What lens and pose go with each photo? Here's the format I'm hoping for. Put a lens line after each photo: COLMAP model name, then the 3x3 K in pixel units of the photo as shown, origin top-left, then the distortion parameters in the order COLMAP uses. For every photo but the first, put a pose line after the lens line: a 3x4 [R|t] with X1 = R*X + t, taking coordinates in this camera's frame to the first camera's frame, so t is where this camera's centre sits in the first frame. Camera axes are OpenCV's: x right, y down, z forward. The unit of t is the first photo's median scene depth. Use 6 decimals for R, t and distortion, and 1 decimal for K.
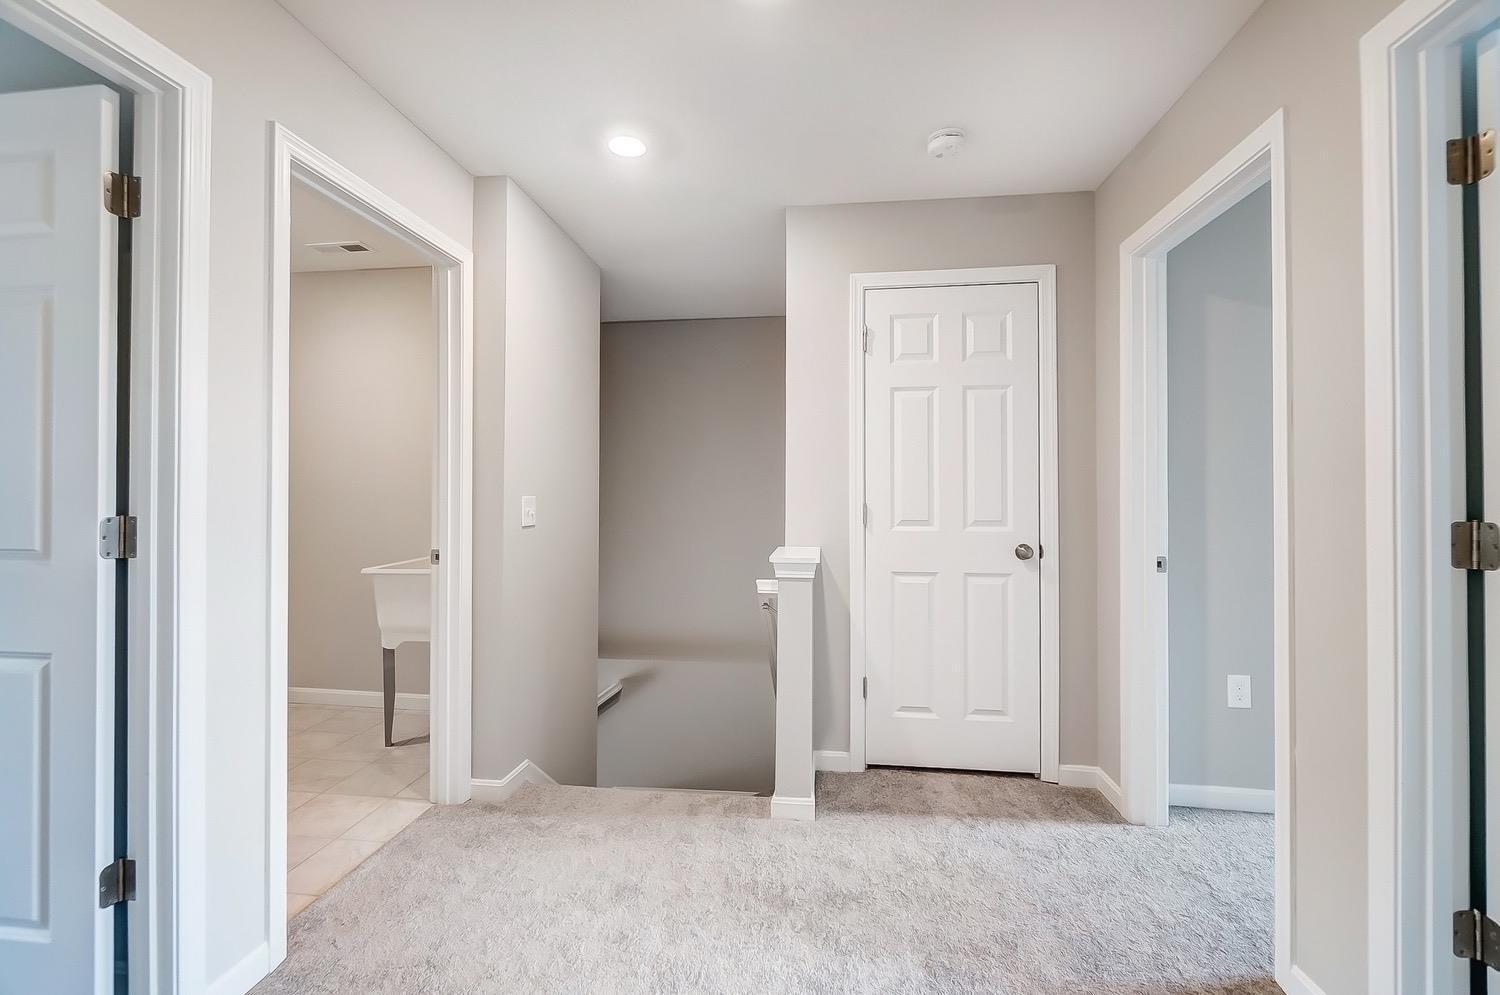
lens RADIAL K [[669.0, 0, 740.1], [0, 669.0, 485.7], [0, 0, 1]] dist [-0.062486, 0.023735]
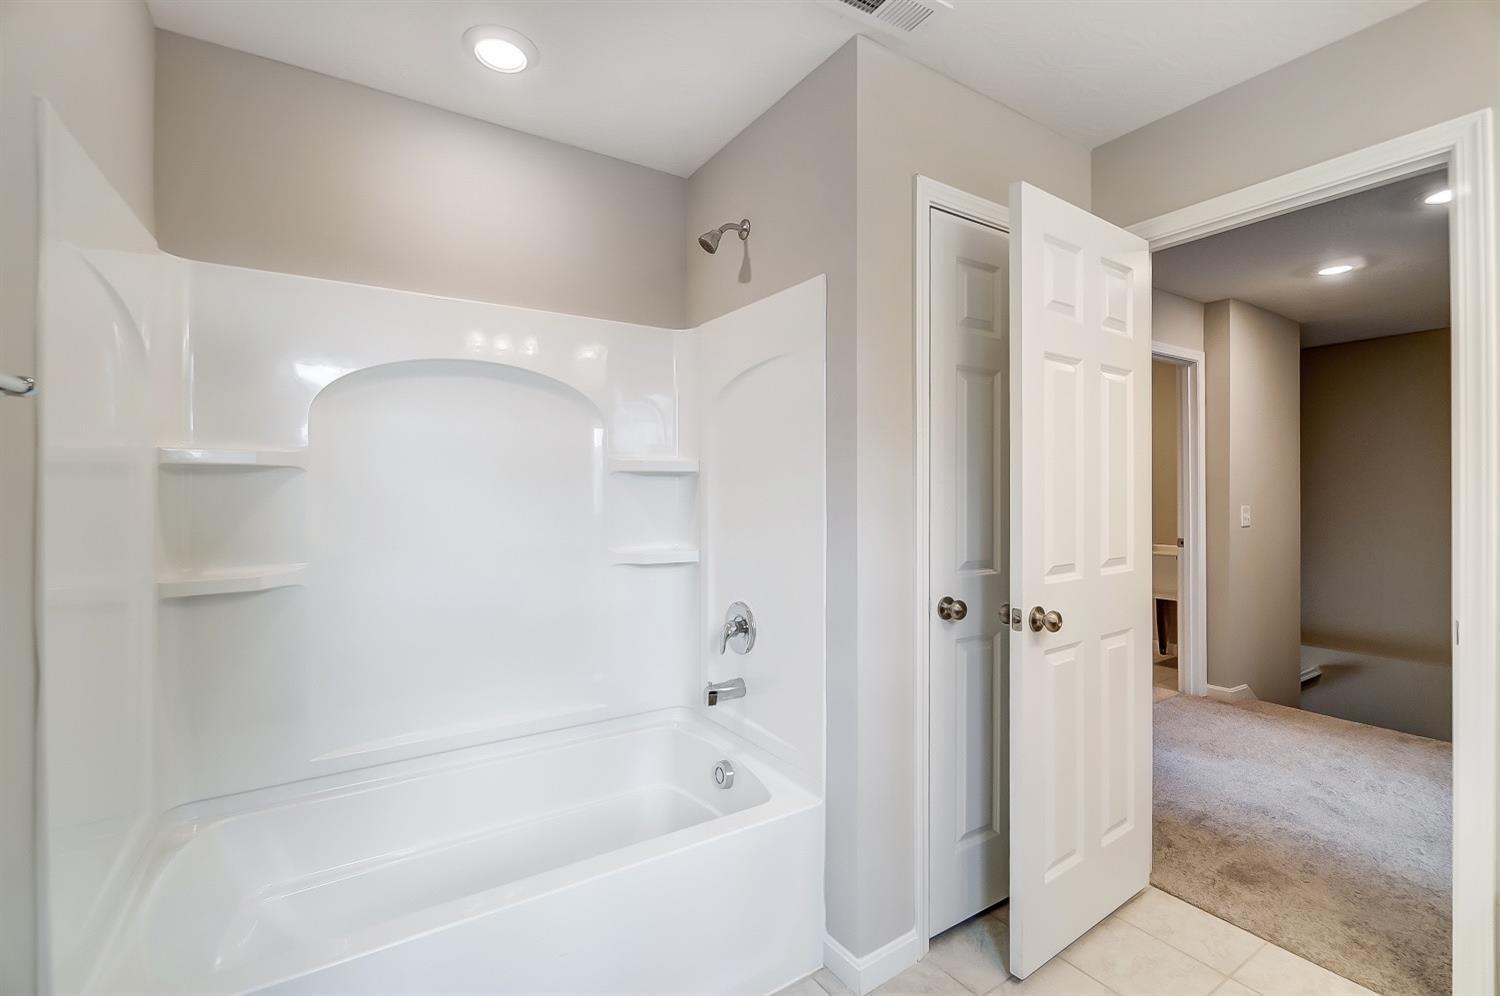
lens RADIAL K [[651.1, 0, 735.8], [0, 651.1, 488.2], [0, 0, 1]] dist [0.002988, -0.005847]
pose [[0.634956, -0.007515, -0.772512, 0.087374], [0.007528, 0.999965, -0.003540, -0.030964], [0.772512, -0.003568, 0.634990, -0.881511]]
